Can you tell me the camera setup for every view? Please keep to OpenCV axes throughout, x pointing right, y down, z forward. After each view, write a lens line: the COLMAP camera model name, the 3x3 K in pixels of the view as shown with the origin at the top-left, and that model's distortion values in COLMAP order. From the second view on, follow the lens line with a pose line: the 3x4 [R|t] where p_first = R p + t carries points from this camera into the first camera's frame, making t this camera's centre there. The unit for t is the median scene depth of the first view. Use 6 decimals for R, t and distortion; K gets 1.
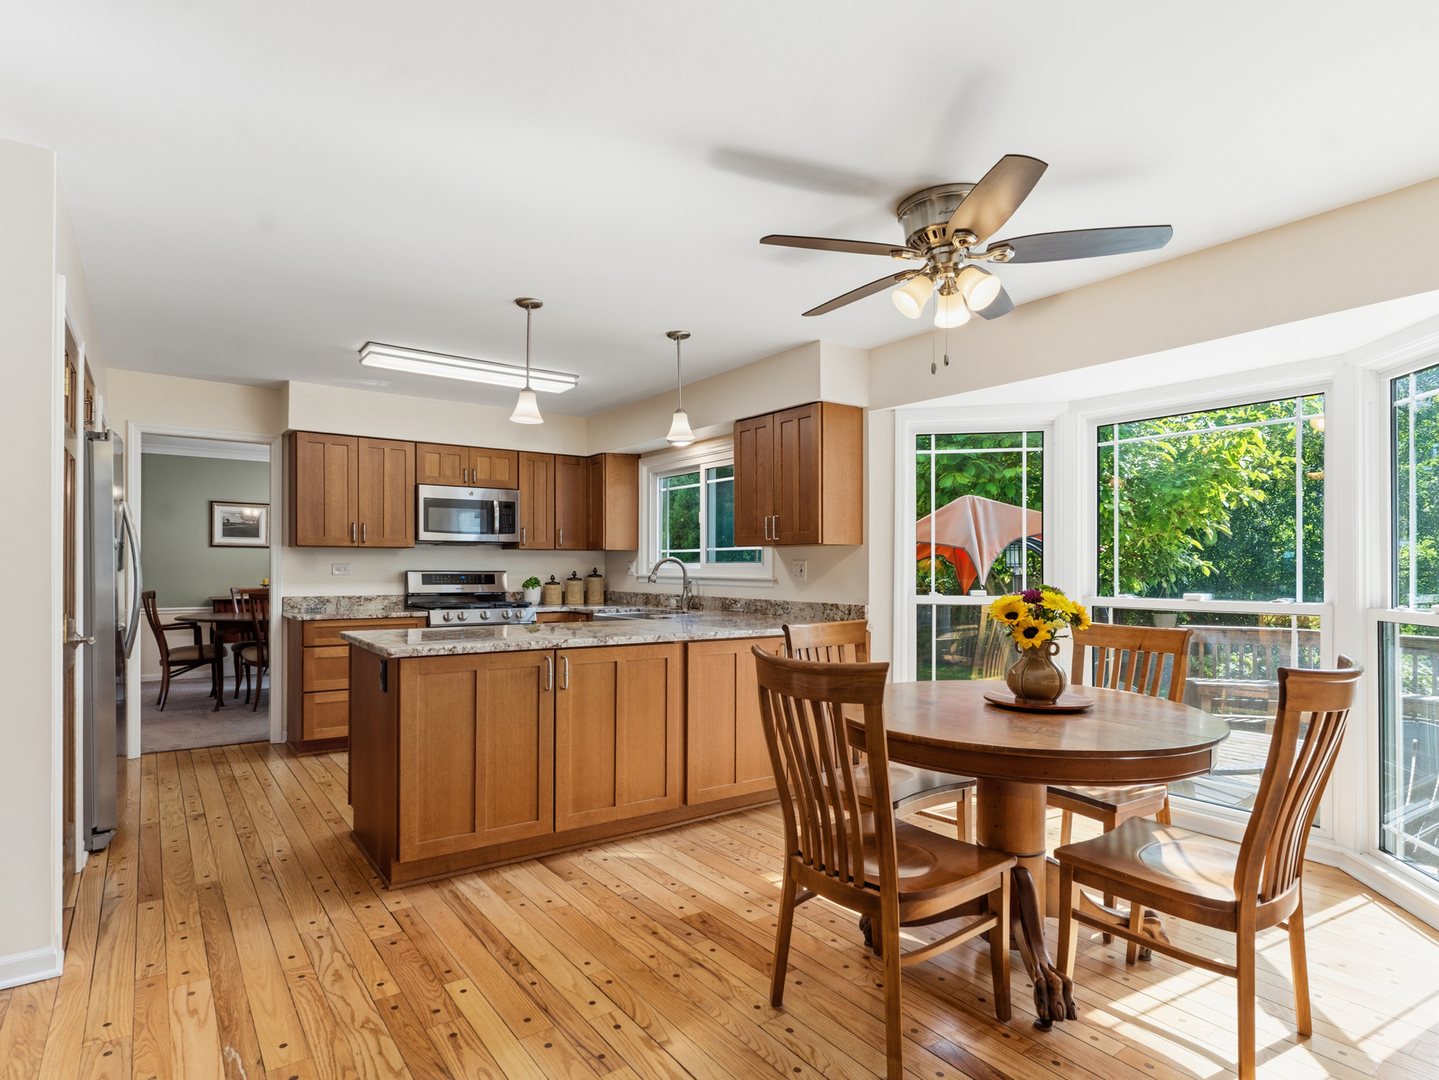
lens RADIAL K [[769.3, 0, 700.2], [0, 769.3, 567.1], [0, 0, 1]] dist [-0.001403, 0.001264]
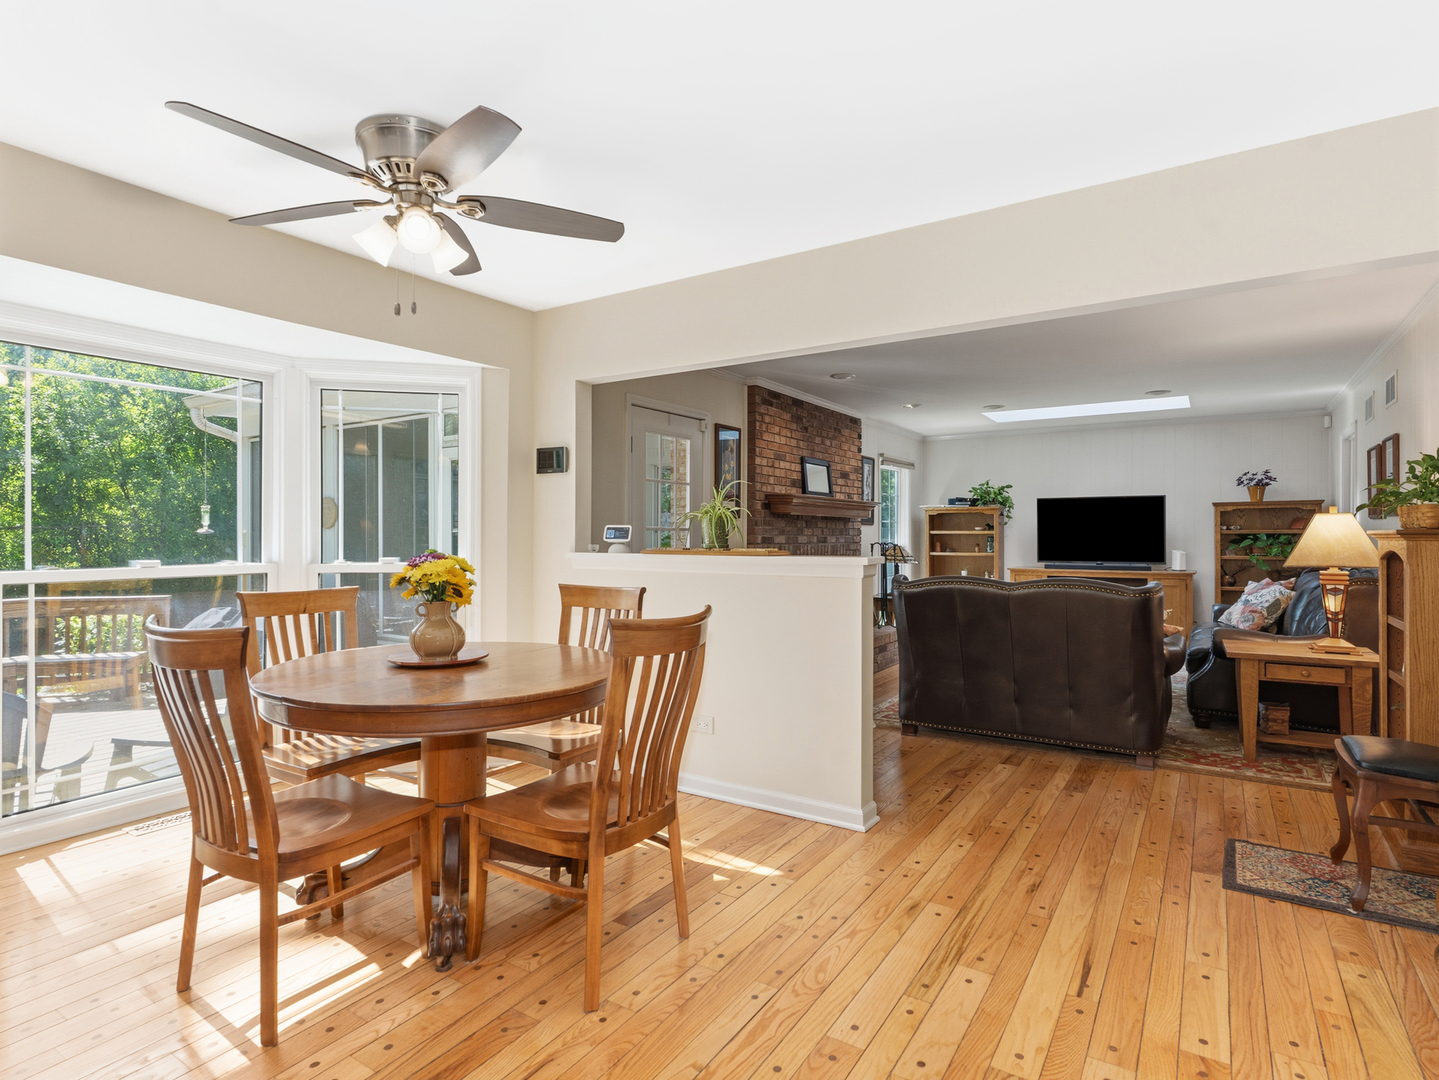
lens RADIAL K [[769.3, 0, 727.6], [0, 769.3, 532.7], [0, 0, 1]] dist [-0.001403, 0.001264]
pose [[-0.378513, -0.000092, 0.925596, -0.338453], [-0.000847, 1.000000, -0.000247, 0.000329], [-0.925595, -0.000877, -0.378513, 0.499751]]
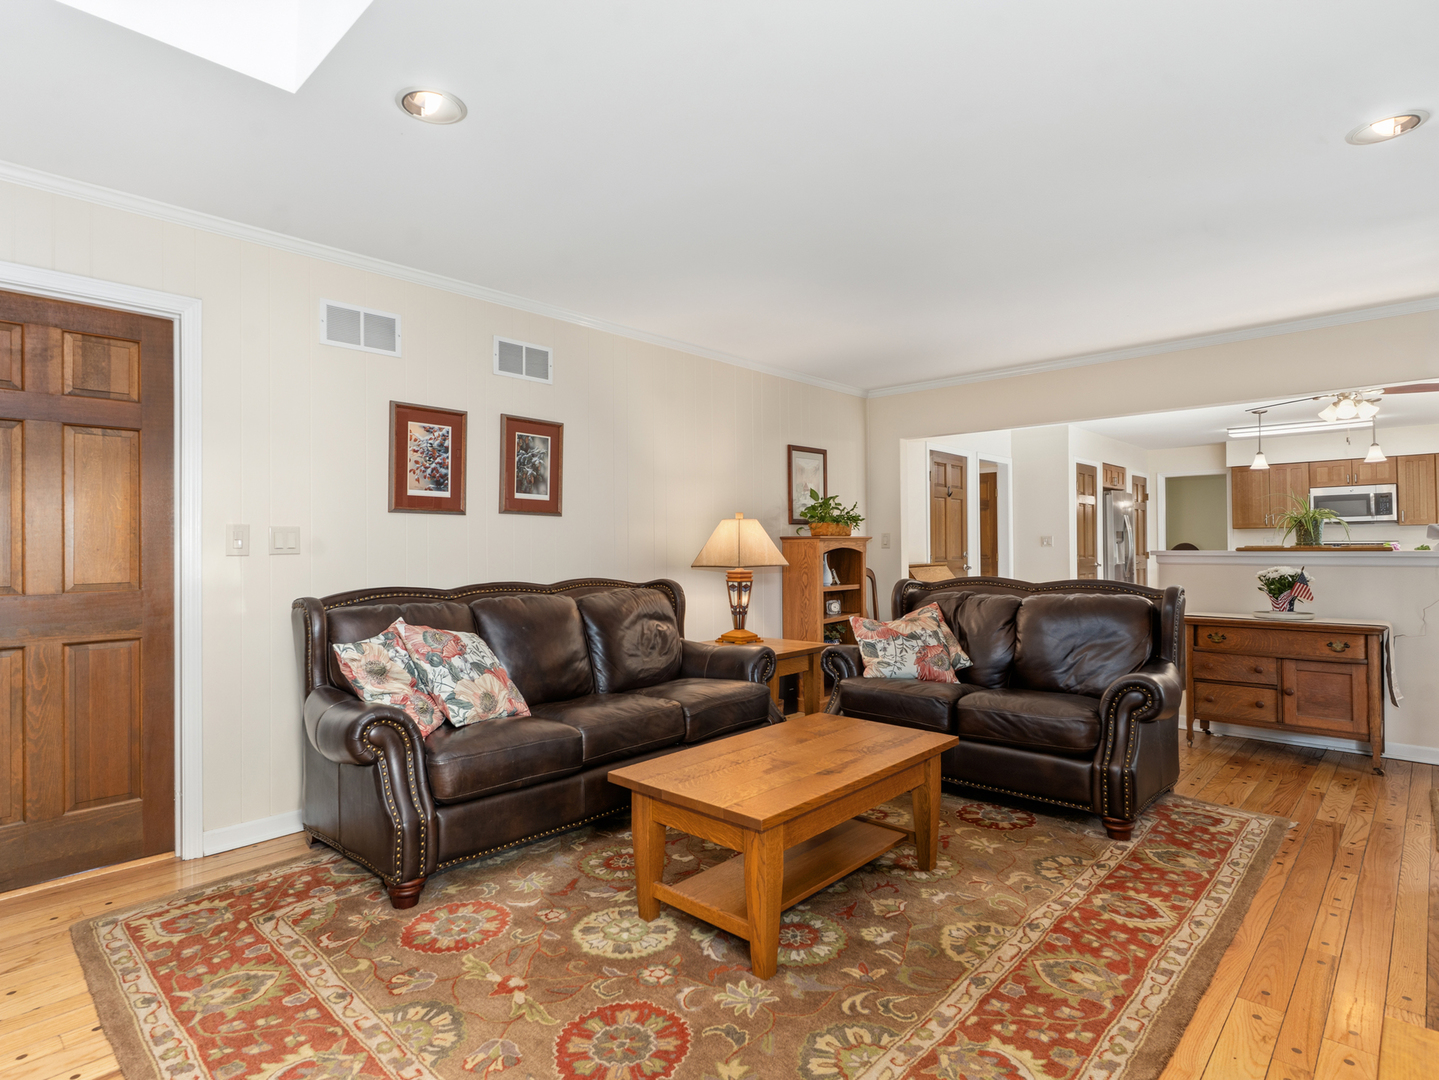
lens RADIAL K [[769.3, 0, 708.4], [0, 769.3, 533.7], [0, 0, 1]] dist [-0.001403, 0.001264]
pose [[0.193483, -0.021085, -0.980877, 1.059715], [0.006805, 0.999774, -0.020149, 0.014562], [0.981080, -0.002776, 0.193582, -0.609062]]
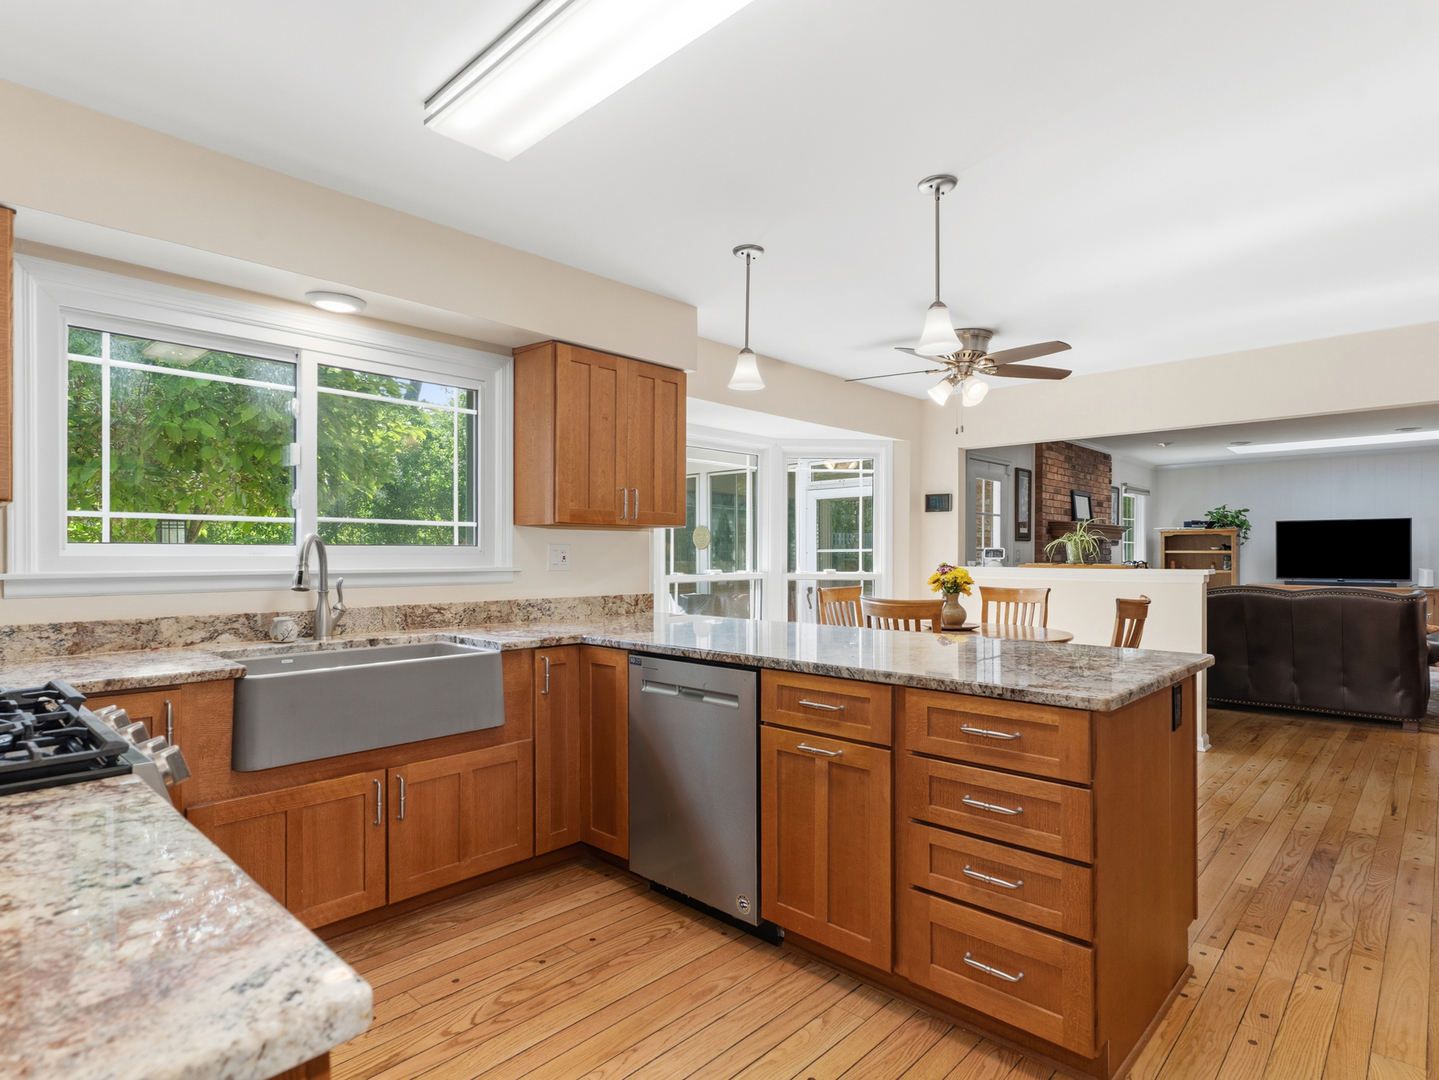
lens RADIAL K [[769.3, 0, 723.0], [0, 769.3, 554.3], [0, 0, 1]] dist [-0.001403, 0.001264]
pose [[-0.193314, -0.004714, 0.981126, -0.605006], [-0.001470, 0.999989, 0.004515, -0.002186], [-0.981136, -0.000570, -0.193318, 0.910293]]
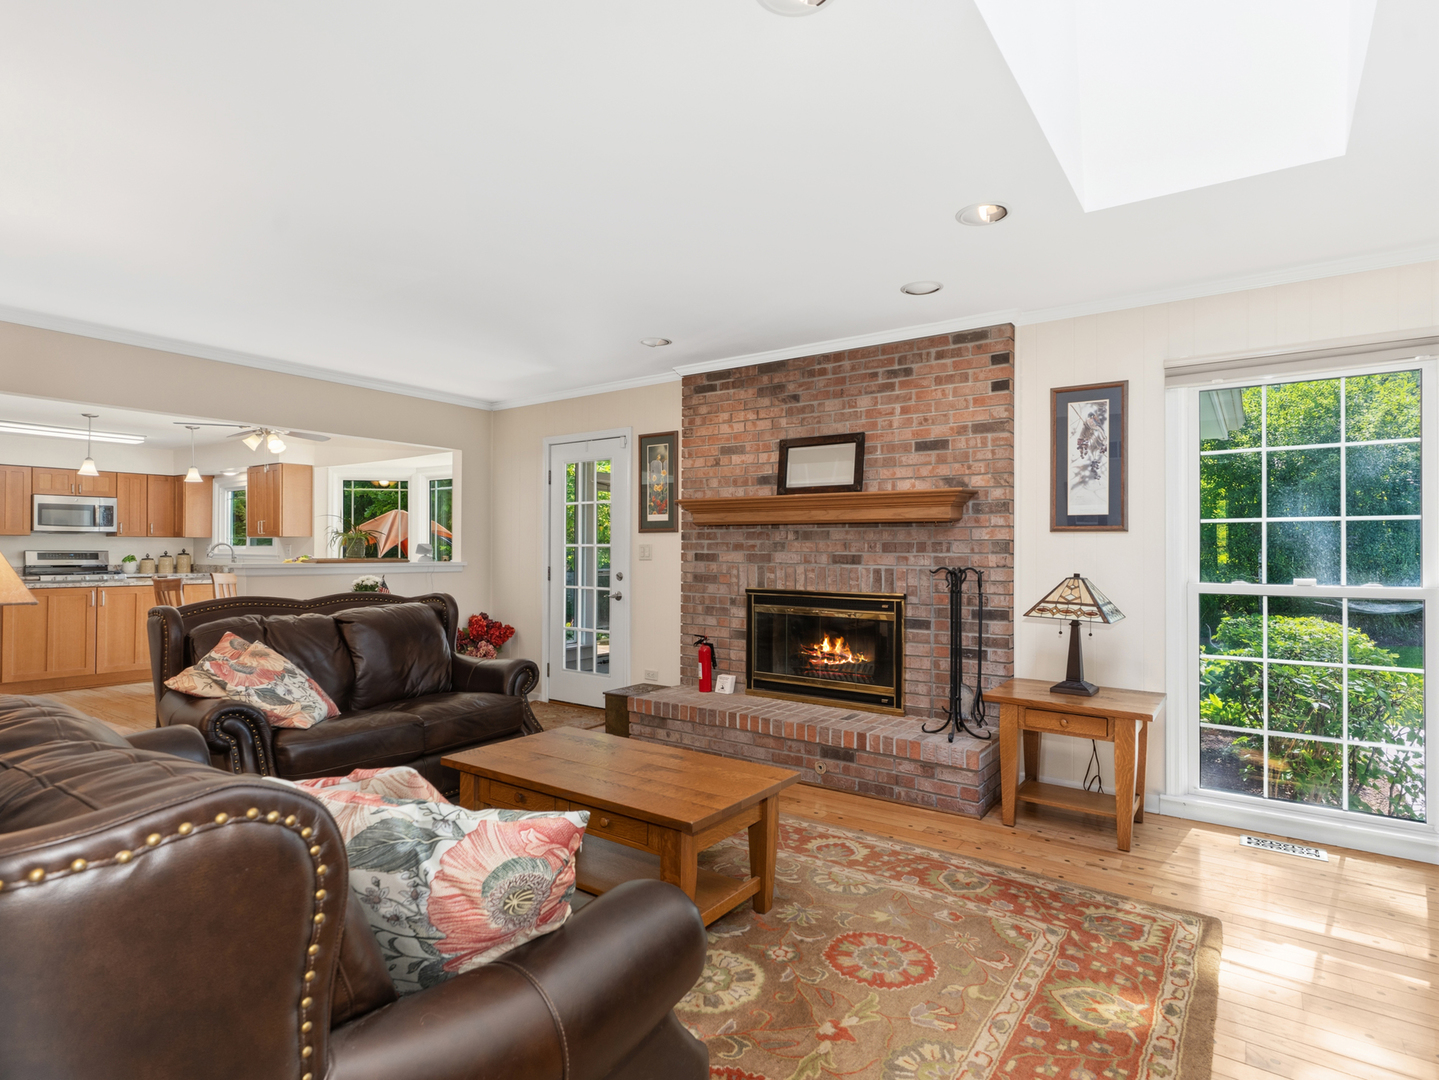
lens RADIAL K [[769.3, 0, 716.5], [0, 769.3, 544.3], [0, 0, 1]] dist [-0.001403, 0.001264]
pose [[0.945186, 0.003027, 0.326518, 0.459206], [-0.000825, 0.999976, -0.006882, 0.002081], [-0.326531, 0.006235, 0.945166, -0.977778]]
